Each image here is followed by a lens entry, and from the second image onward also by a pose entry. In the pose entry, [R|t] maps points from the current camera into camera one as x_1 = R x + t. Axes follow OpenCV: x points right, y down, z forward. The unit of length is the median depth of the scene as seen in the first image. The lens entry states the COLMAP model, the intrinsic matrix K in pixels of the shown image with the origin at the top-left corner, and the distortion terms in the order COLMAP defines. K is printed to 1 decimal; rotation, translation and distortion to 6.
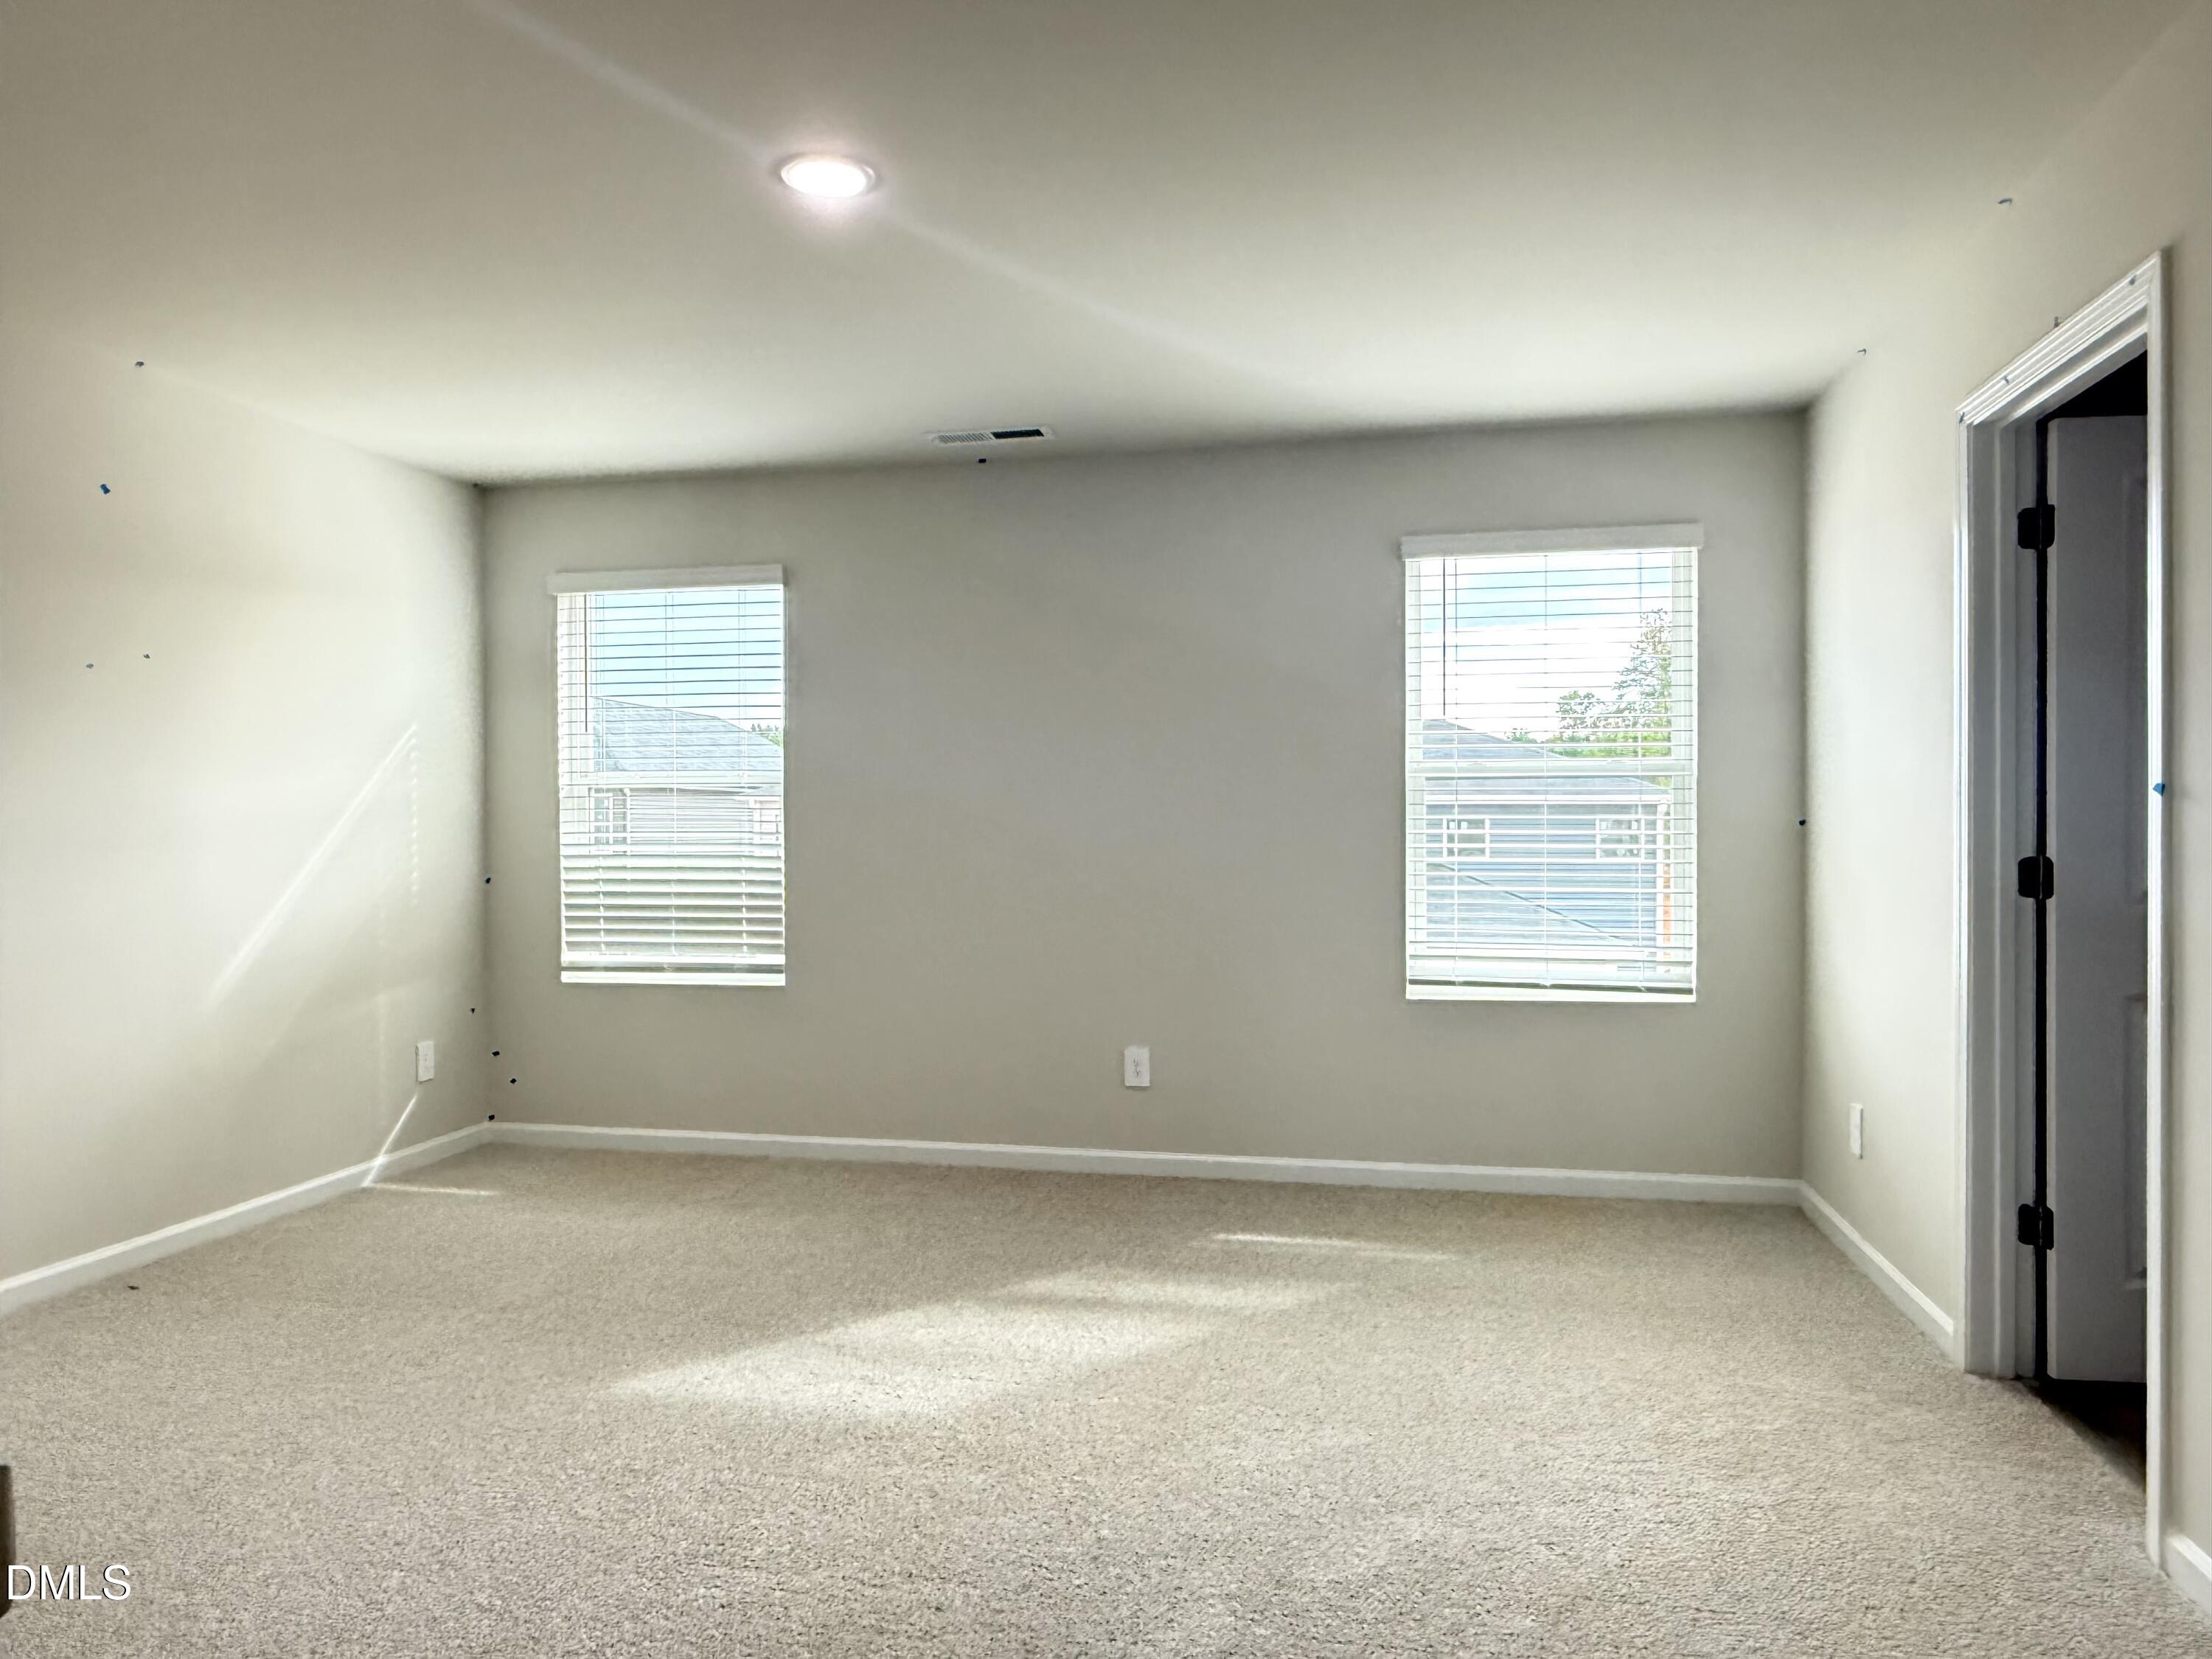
lens RADIAL K [[1436.3, 0, 1110.8], [0, 1436.3, 819.2], [0, 0, 1]] dist [0.007483, 0.004713]
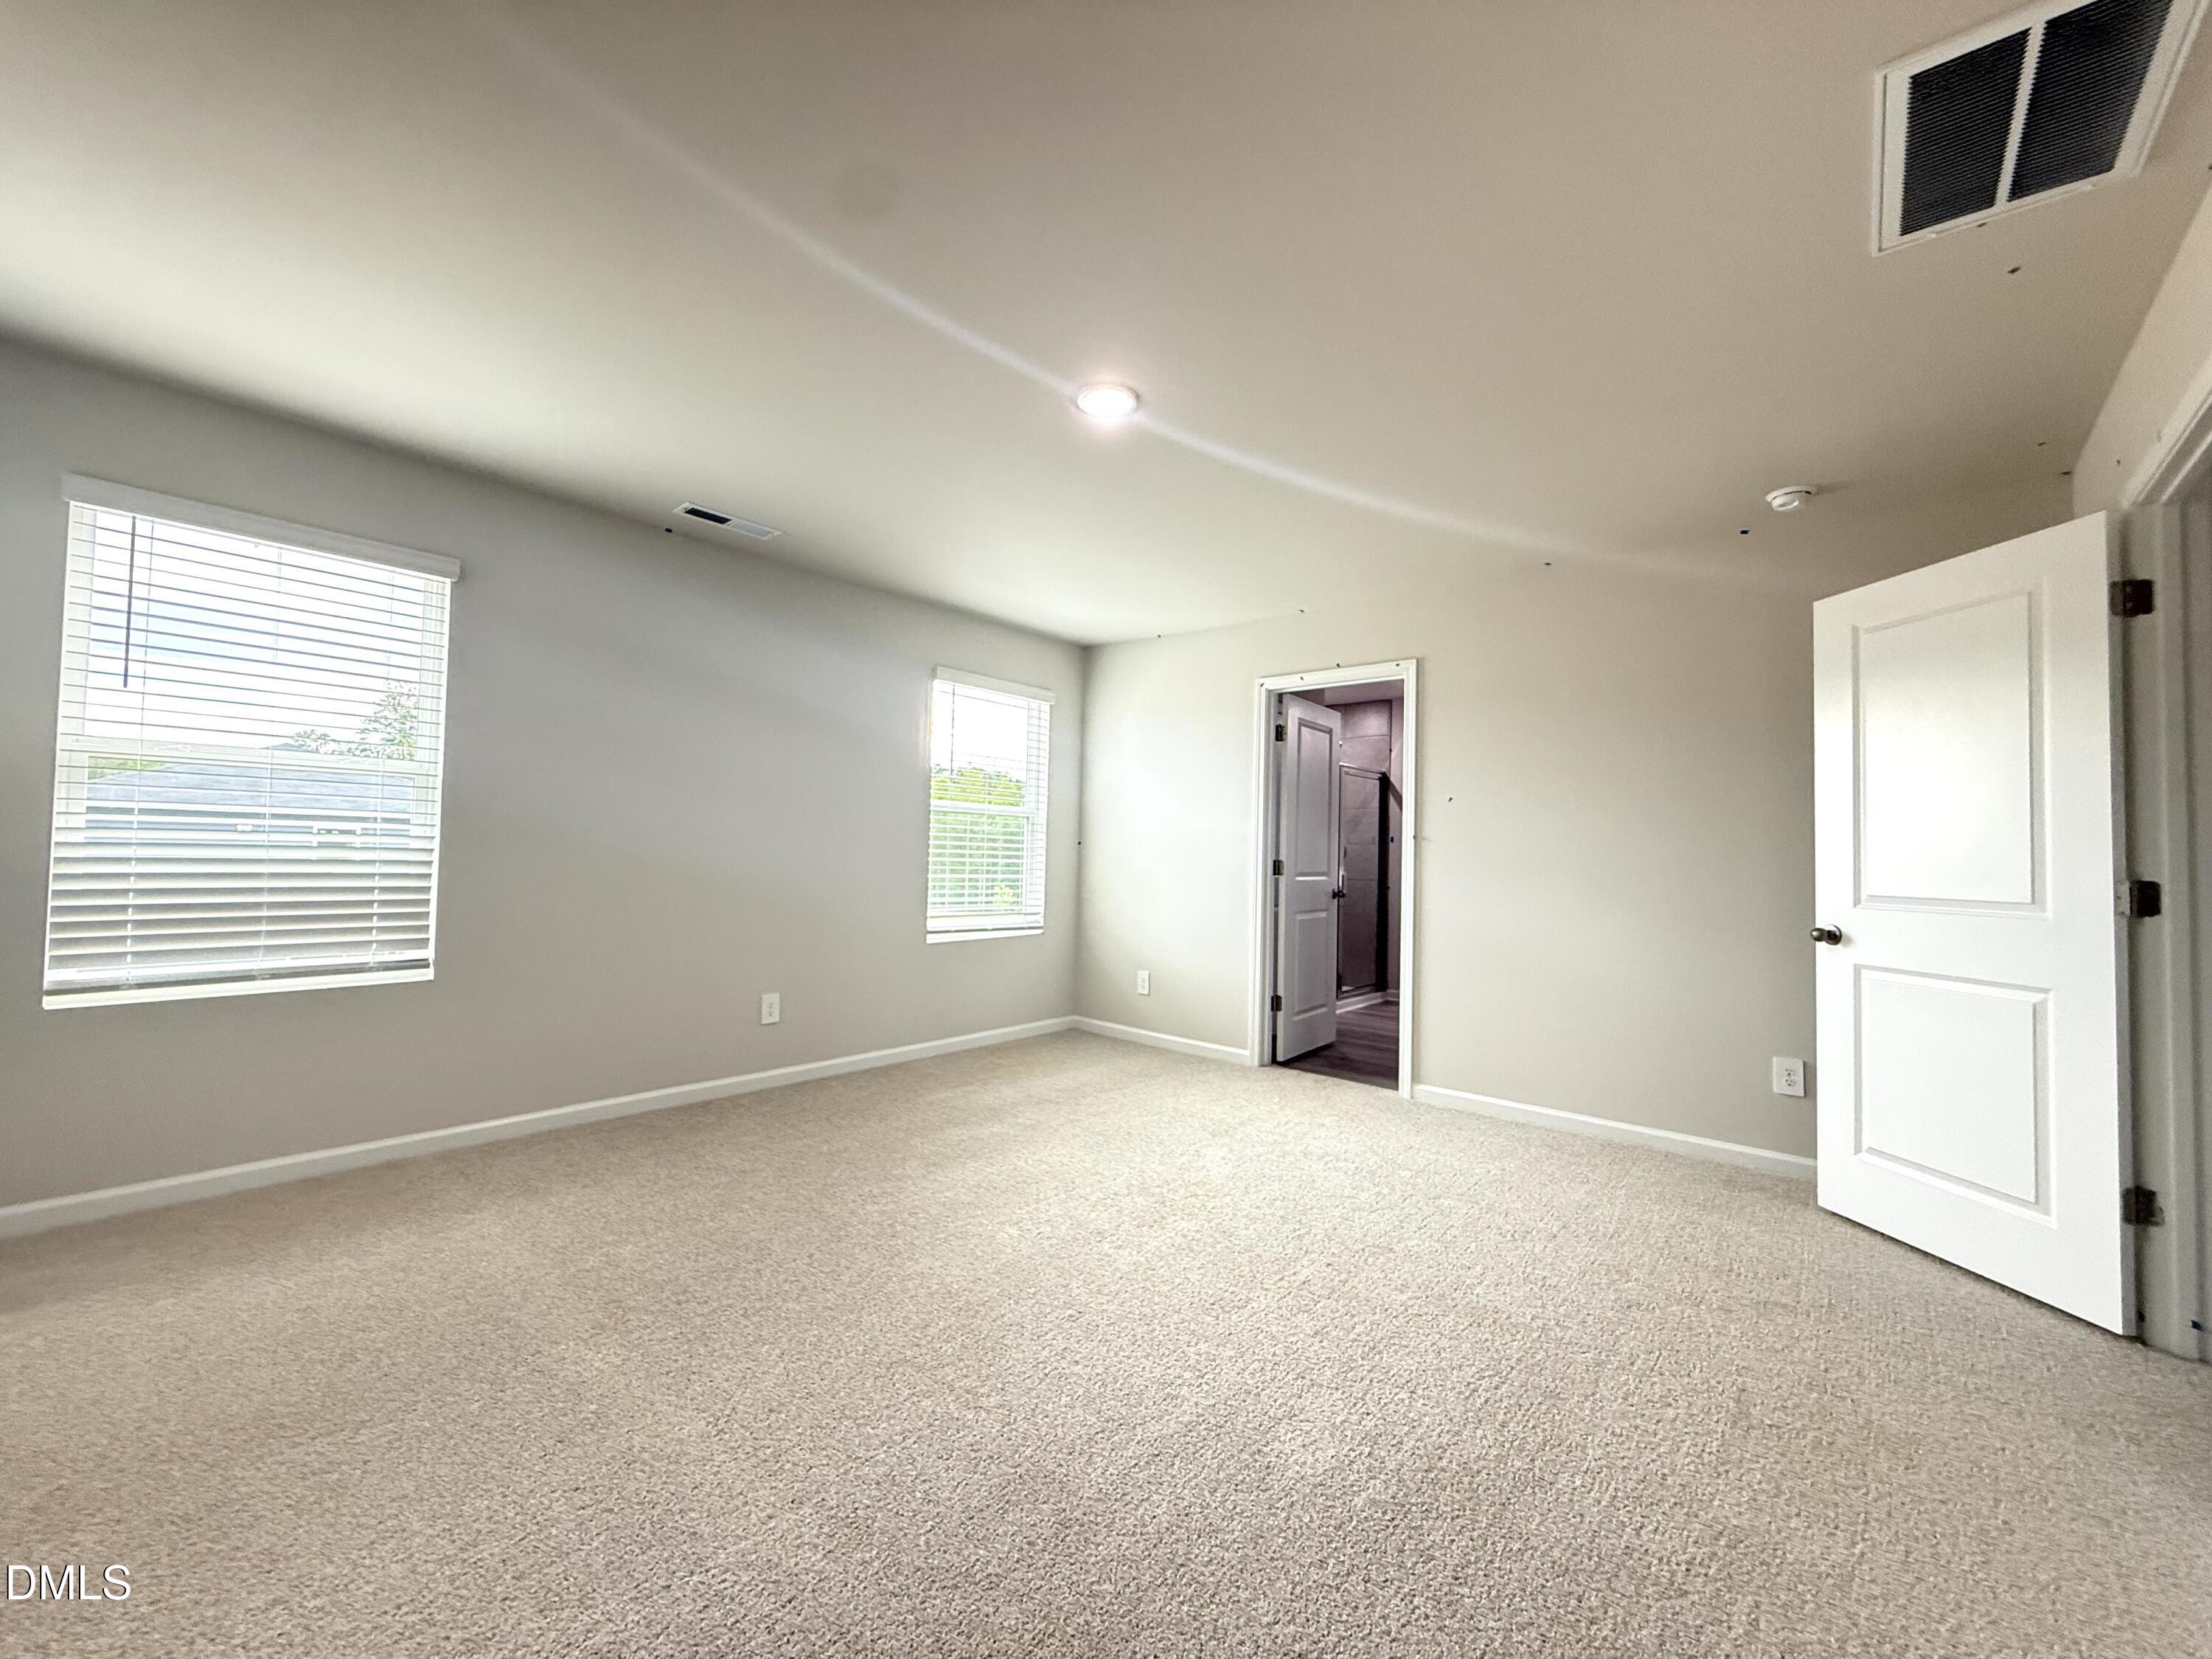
lens RADIAL K [[884.8, 0, 1111.6], [0, 884.8, 818.3], [0, 0, 1]] dist [0.012793, 0.000503]
pose [[0.493626, 0.050506, 0.868206, -0.536928], [-0.029309, 0.998711, -0.041434, 0.016266], [-0.869180, -0.004993, 0.494470, 0.288024]]
